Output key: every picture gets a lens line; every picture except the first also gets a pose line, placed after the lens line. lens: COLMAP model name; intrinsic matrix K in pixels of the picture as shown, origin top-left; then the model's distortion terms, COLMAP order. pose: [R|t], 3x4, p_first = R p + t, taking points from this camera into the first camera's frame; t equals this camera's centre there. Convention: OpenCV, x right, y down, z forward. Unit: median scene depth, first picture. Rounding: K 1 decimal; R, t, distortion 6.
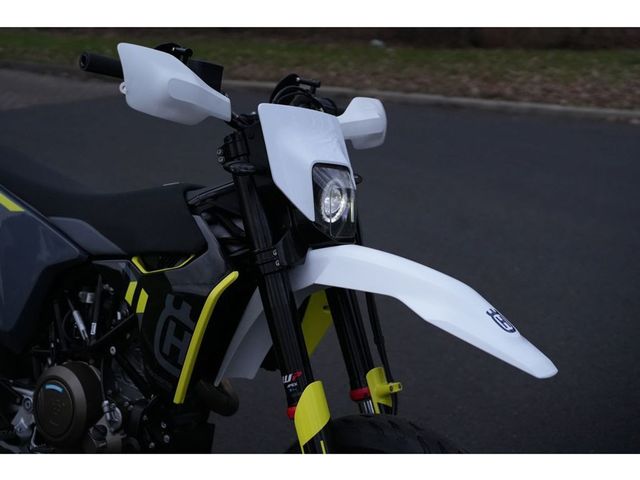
lens RADIAL K [[886.9, 0, 320.0], [0, 886.9, 240.0], [0, 0, 1]] dist [0.017232, 0.138197]
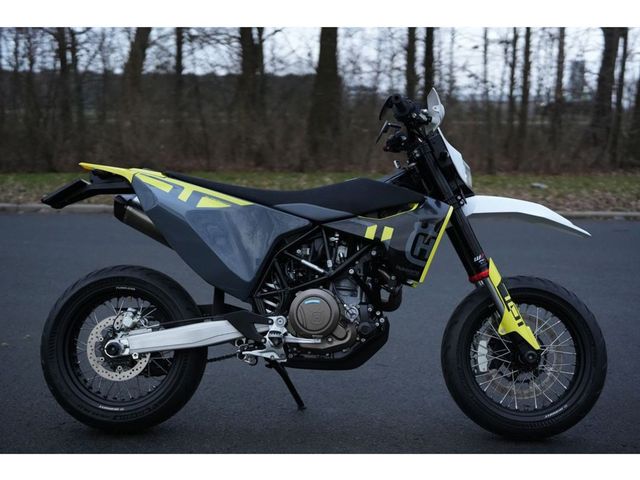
lens RADIAL K [[886.9, 0, 320.0], [0, 886.9, 240.0], [0, 0, 1]] dist [0.017232, 0.138197]
pose [[0.838491, -0.064502, 0.541084, -1.178083], [0.143248, 0.984137, -0.104666, 0.229415], [-0.525750, 0.165270, 0.834430, -0.401444]]
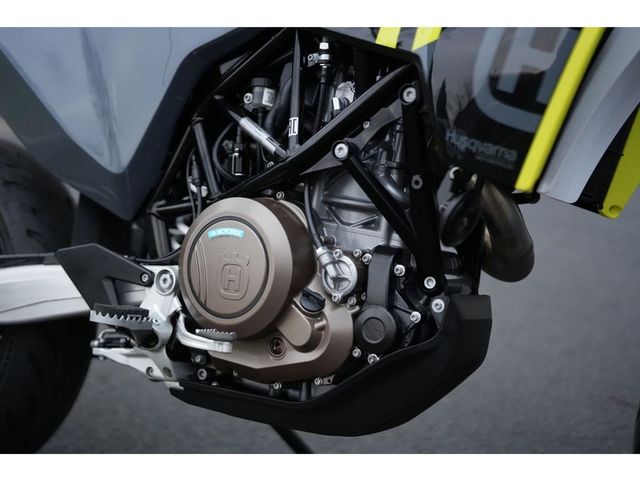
lens RADIAL K [[886.9, 0, 320.0], [0, 886.9, 240.0], [0, 0, 1]] dist [0.017232, 0.138197]
pose [[0.997331, -0.028445, 0.067239, -0.279222], [0.034179, 0.995733, -0.085715, 0.223769], [-0.064514, 0.087785, 0.994048, 0.427606]]
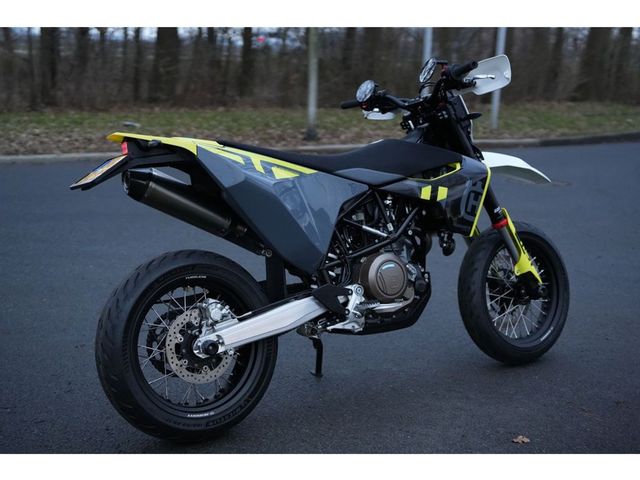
lens RADIAL K [[871.5, 0, 320.0], [0, 871.5, 240.0], [0, 0, 1]] dist [-0.025360, -0.035433]
pose [[0.349619, -0.172502, 0.920874, -1.834722], [0.234608, 0.967707, 0.092204, -0.060185], [-0.907042, 0.183809, 0.378799, 0.497367]]
